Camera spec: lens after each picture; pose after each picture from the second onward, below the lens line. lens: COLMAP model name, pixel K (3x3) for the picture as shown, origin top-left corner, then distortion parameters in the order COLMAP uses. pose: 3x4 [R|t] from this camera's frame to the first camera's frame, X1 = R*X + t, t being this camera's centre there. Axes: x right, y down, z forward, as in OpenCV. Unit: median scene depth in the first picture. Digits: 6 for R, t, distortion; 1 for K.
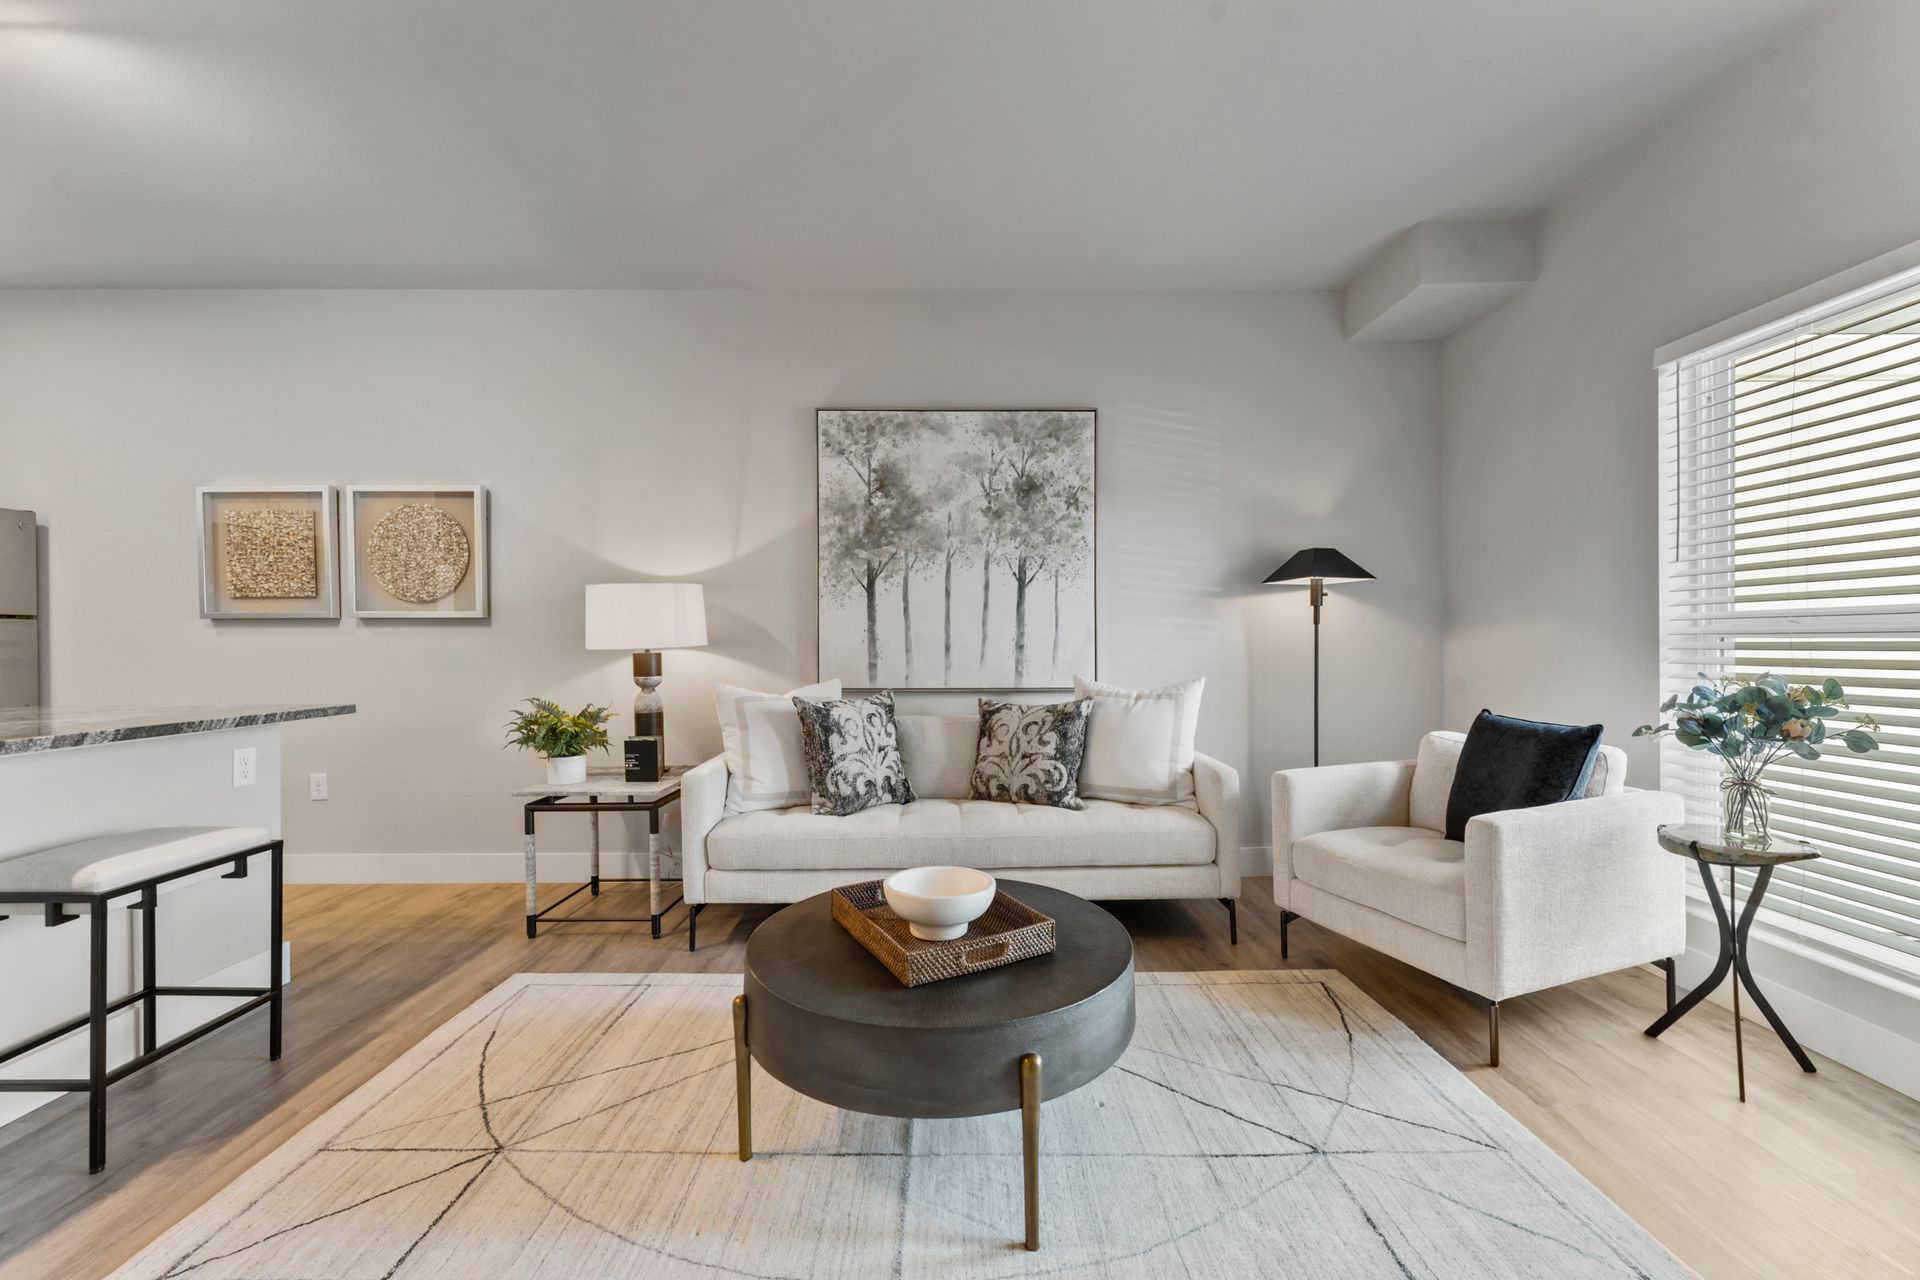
lens RADIAL K [[770.0, 0, 960.0], [0, 770.0, 640.0], [0, 0, 1]] dist [0.002586, 0.000140]
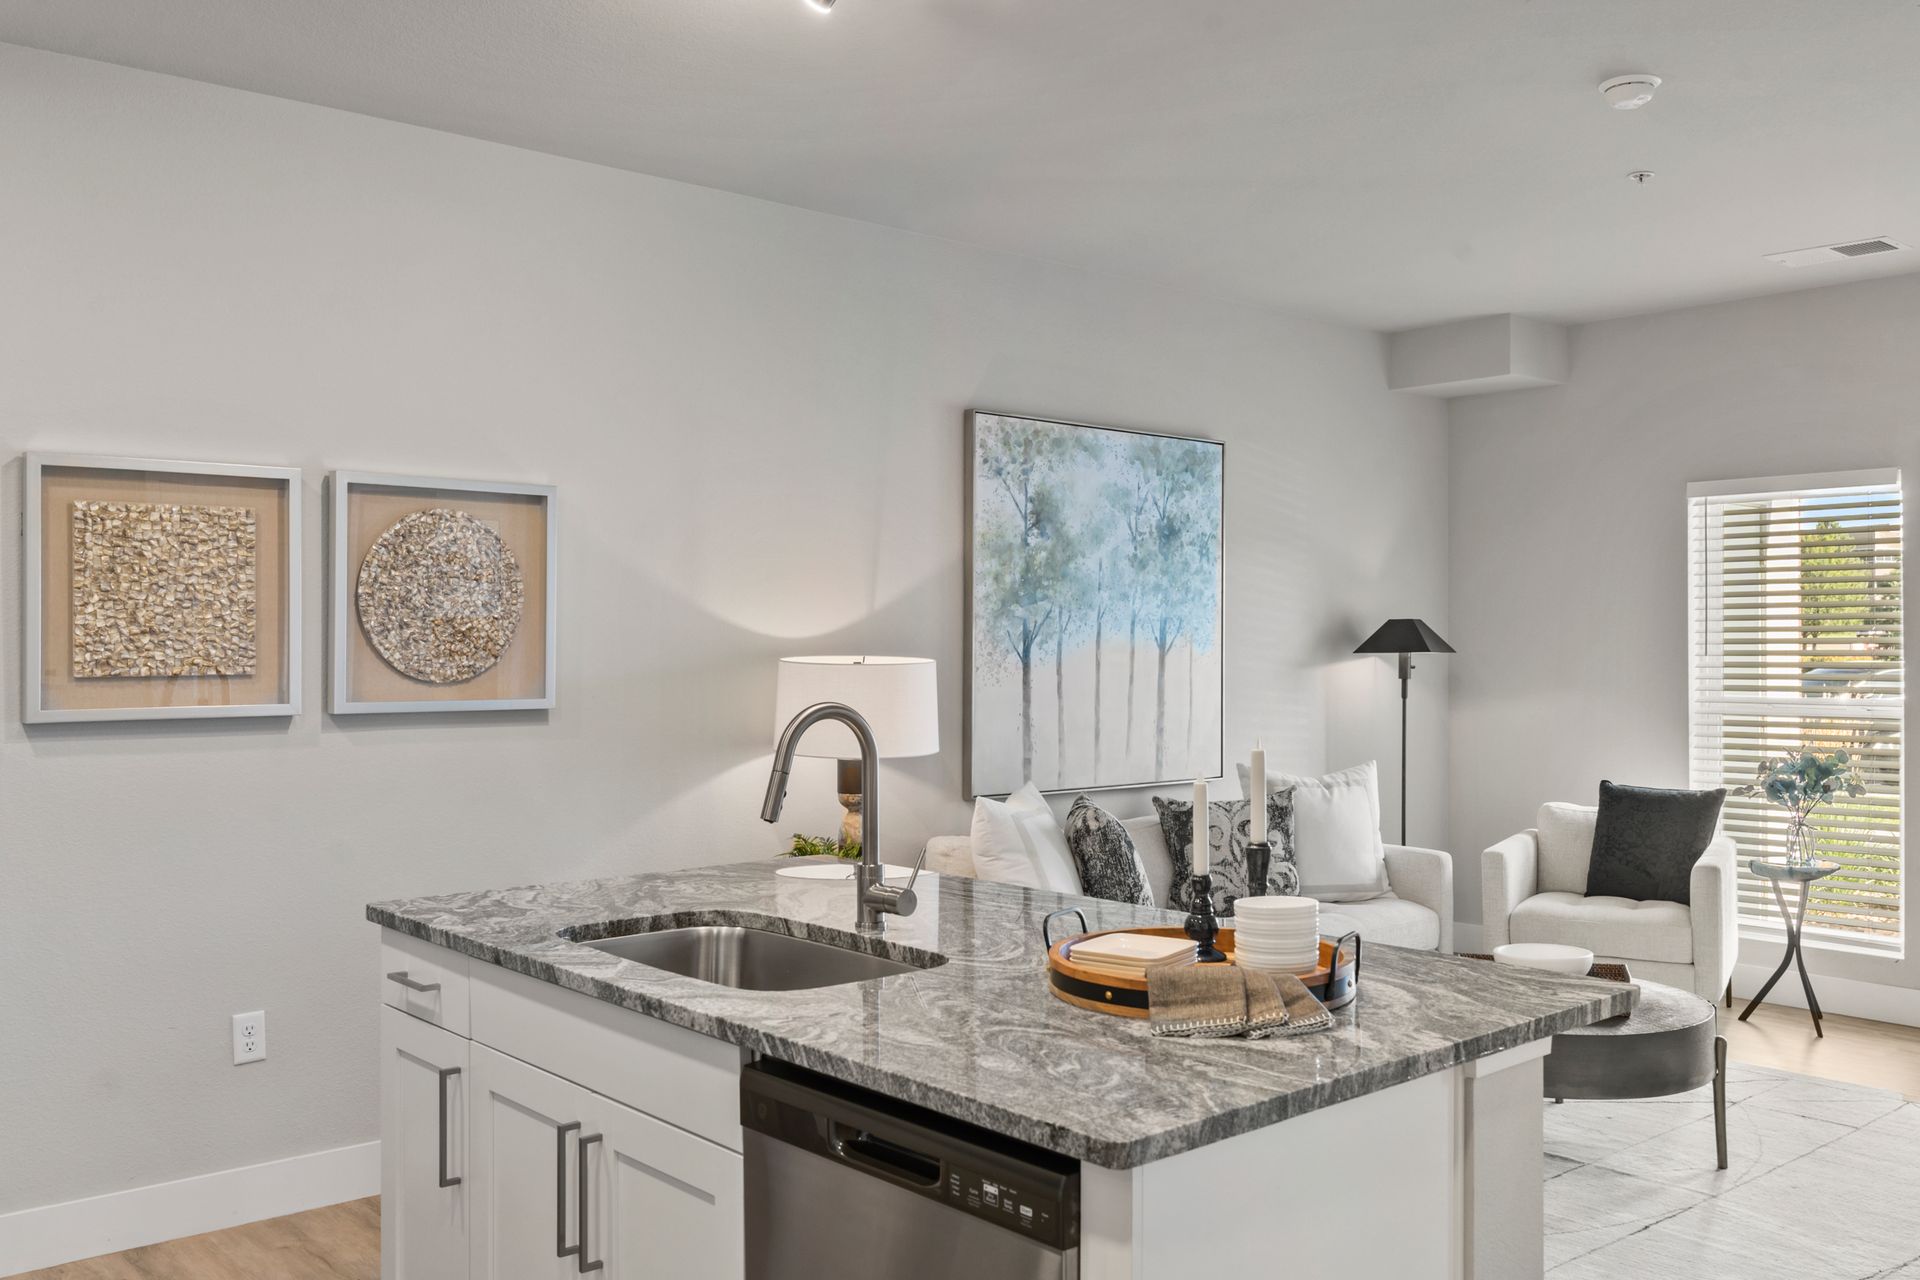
lens RADIAL K [[1663.3, 0, 960.0], [0, 1663.3, 640.0], [0, 0, 1]] dist [-0.007293, -0.002029]
pose [[0.752726, 0.005432, 0.658311, -1.221848], [-0.003267, 0.999984, -0.004515, -0.076599], [-0.658325, 0.001248, 0.752732, -0.166934]]
